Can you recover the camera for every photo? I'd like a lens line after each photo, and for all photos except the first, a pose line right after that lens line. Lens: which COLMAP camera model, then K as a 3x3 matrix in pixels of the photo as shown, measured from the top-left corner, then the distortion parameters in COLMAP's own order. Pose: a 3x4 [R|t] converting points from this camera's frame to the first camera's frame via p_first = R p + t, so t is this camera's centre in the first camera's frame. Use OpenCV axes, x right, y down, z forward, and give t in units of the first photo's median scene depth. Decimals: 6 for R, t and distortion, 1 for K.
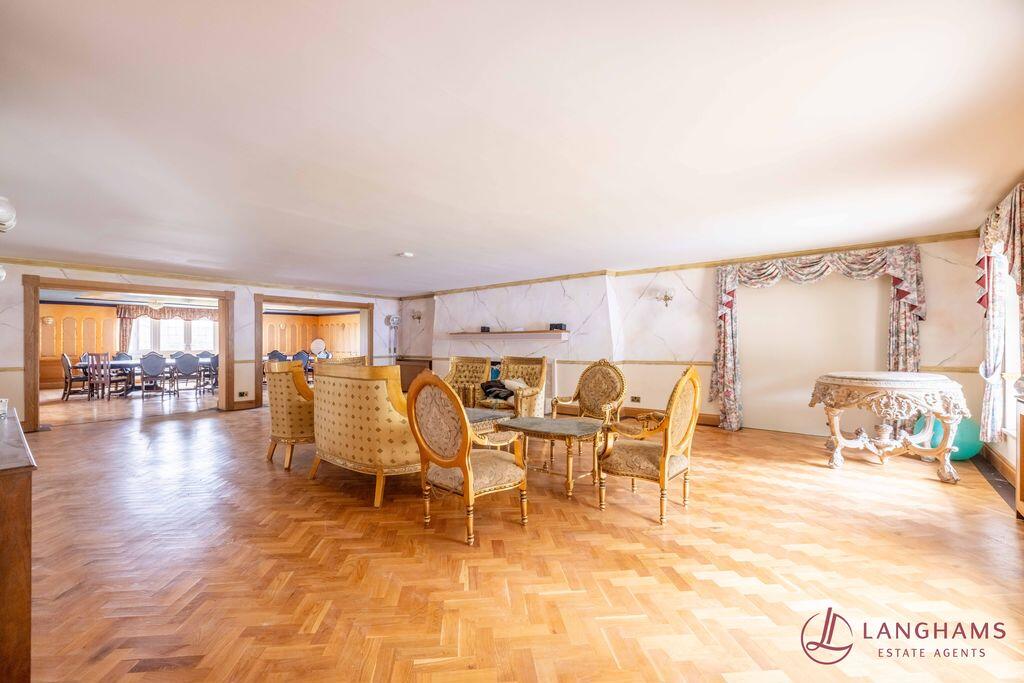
lens RADIAL K [[425.0, 0, 512.0], [0, 425.0, 341.5], [0, 0, 1]] dist [0.000735, -0.000151]
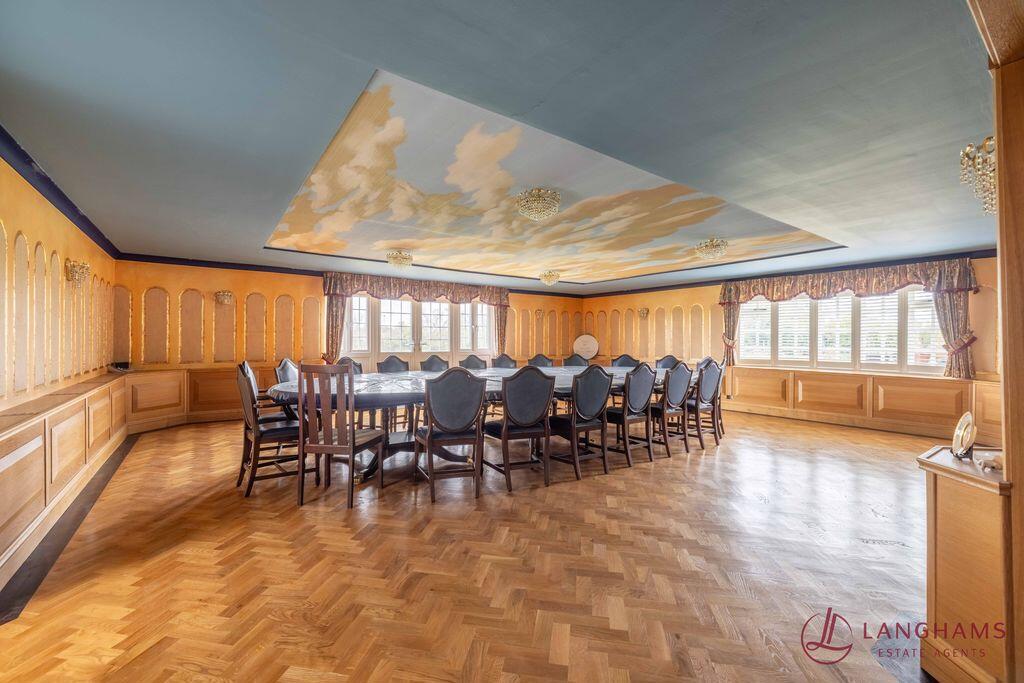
lens RADIAL K [[425.0, 0, 512.0], [0, 425.0, 341.5], [0, 0, 1]] dist [0.000735, -0.000151]
pose [[0.965758, 0.002982, -0.259429, -0.535510], [-0.004391, 0.999979, -0.004849, 0.008429], [0.259409, 0.005823, 0.965750, 0.514075]]
